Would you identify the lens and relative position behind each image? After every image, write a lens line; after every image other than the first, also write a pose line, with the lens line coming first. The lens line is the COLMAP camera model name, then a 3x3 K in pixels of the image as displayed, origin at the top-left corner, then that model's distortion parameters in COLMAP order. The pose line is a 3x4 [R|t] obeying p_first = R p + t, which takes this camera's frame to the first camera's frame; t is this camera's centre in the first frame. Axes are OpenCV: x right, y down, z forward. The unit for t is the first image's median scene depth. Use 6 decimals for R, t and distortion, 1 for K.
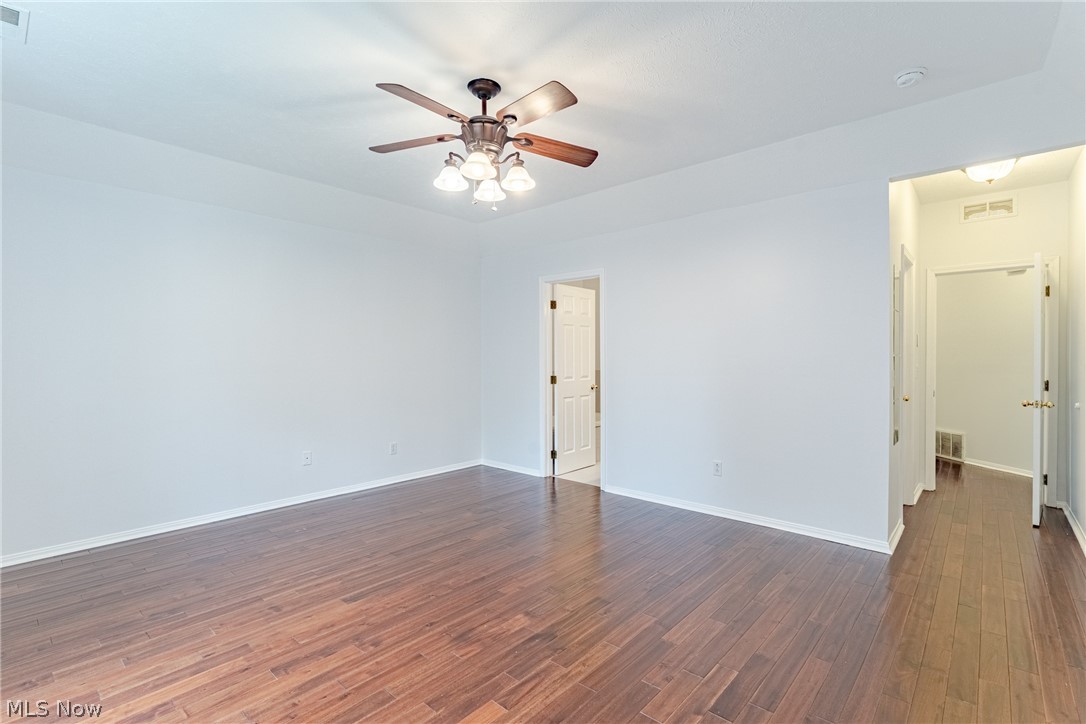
lens RADIAL K [[493.4, 0, 540.3], [0, 493.4, 365.0], [0, 0, 1]] dist [-0.002562, -0.000082]
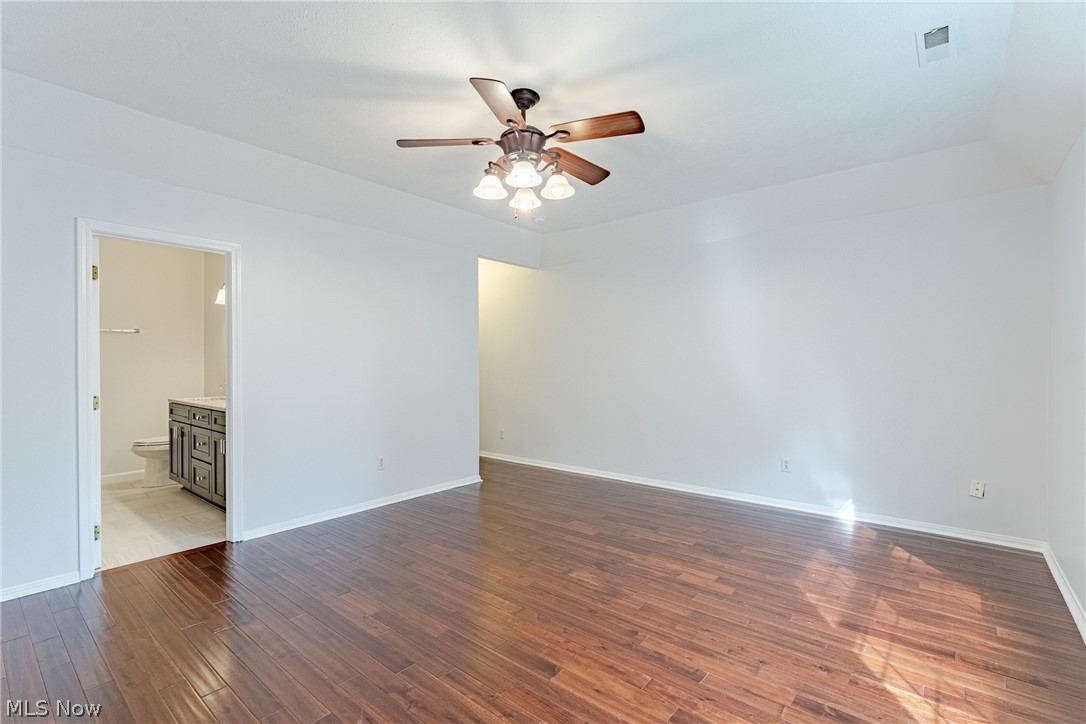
lens RADIAL K [[493.4, 0, 541.4], [0, 493.4, 366.6], [0, 0, 1]] dist [-0.002562, -0.000082]
pose [[-0.033557, -0.006130, 0.999418, -1.251867], [0.014917, 0.999867, 0.006634, -0.014874], [-0.999325, 0.015131, -0.033461, 1.108511]]
